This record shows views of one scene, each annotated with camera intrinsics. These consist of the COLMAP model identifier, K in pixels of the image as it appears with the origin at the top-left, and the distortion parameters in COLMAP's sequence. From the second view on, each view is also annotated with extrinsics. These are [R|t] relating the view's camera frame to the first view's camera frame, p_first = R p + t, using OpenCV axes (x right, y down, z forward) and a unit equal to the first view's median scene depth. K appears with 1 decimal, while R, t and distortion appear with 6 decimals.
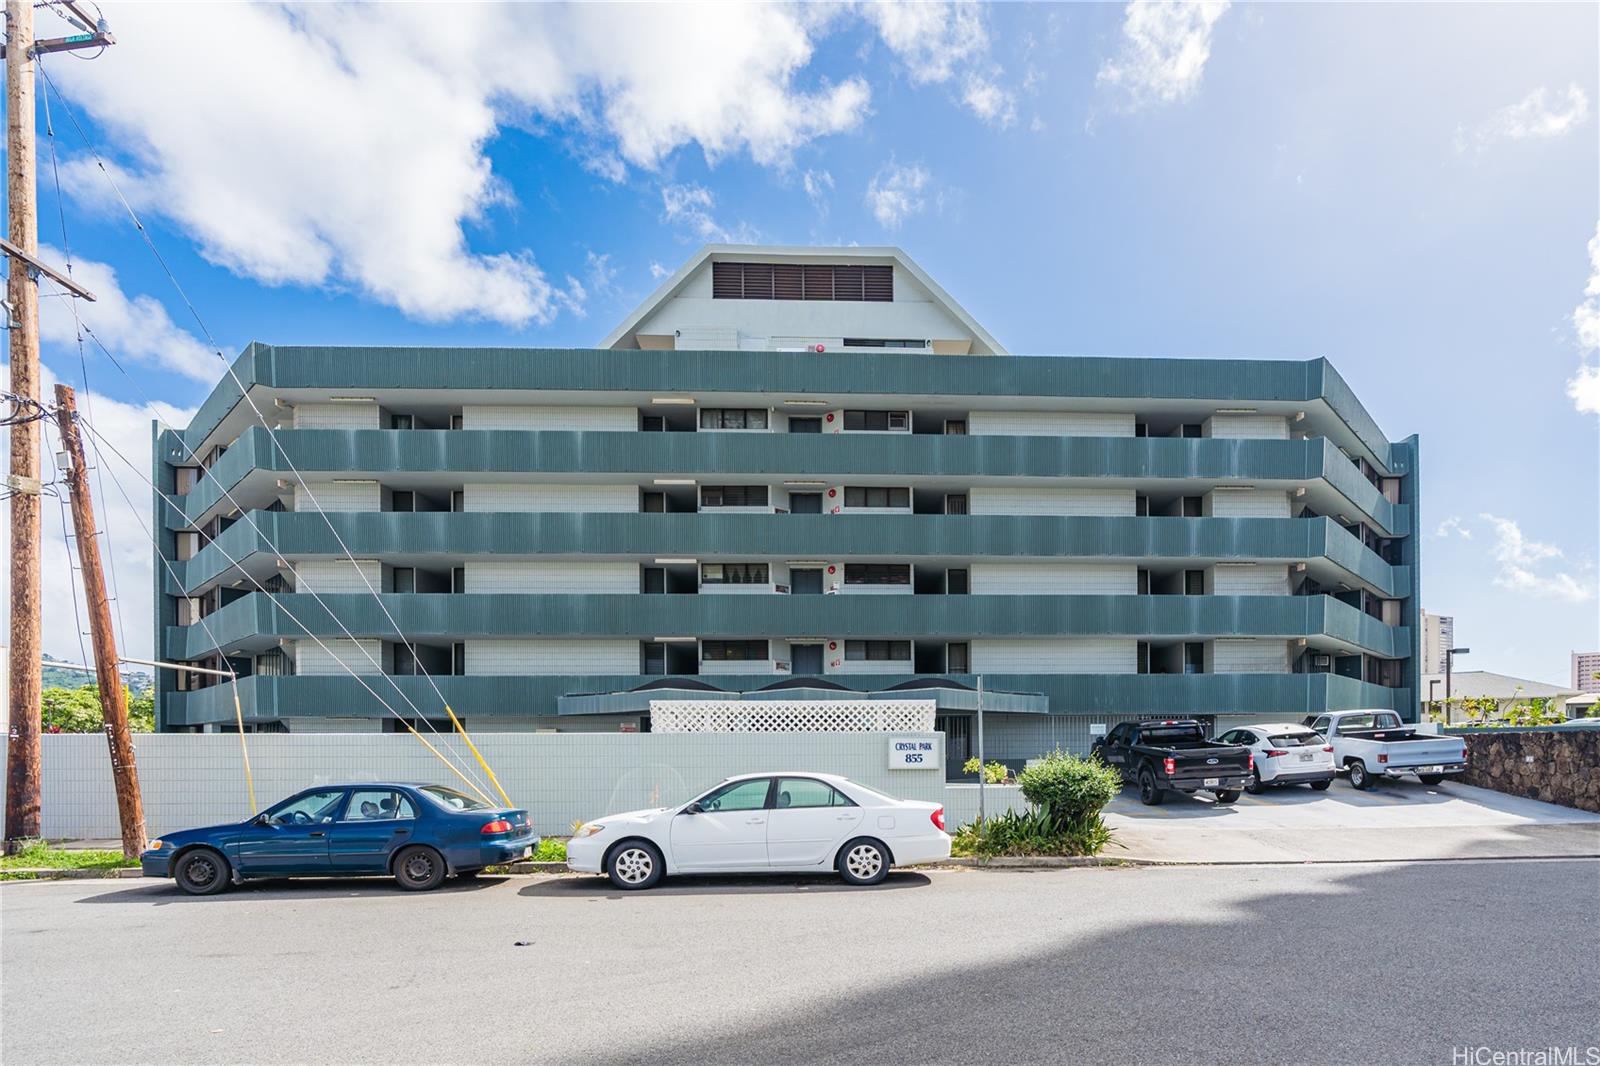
lens RADIAL K [[725.3, 0, 800.9], [0, 725.3, 534.0], [0, 0, 1]] dist [-0.010187, 0.003338]
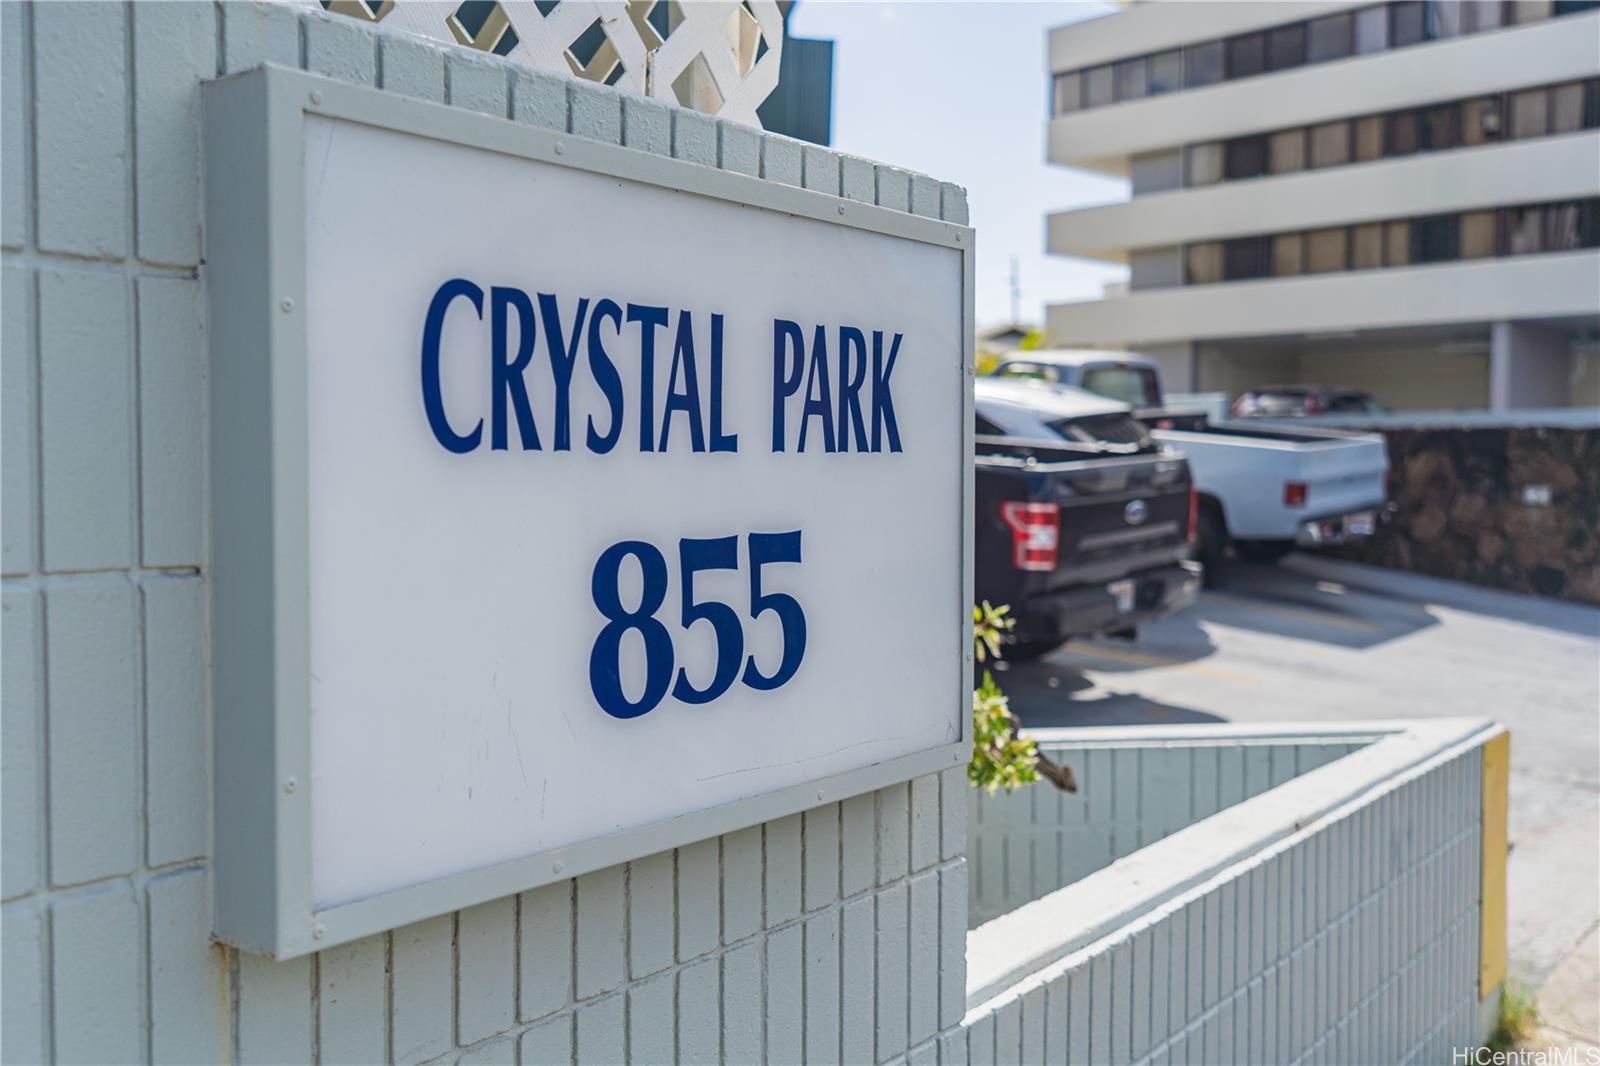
lens RADIAL K [[1755.3, 0, 799.4], [0, 1755.3, 531.6], [0, 0, 1]] dist [0.010464, 0.000000]
pose [[0.587458, -0.025539, 0.808852, 0.056285], [-0.243664, 0.947536, 0.206888, 0.234282], [-0.771700, -0.318627, 0.550415, 0.784098]]
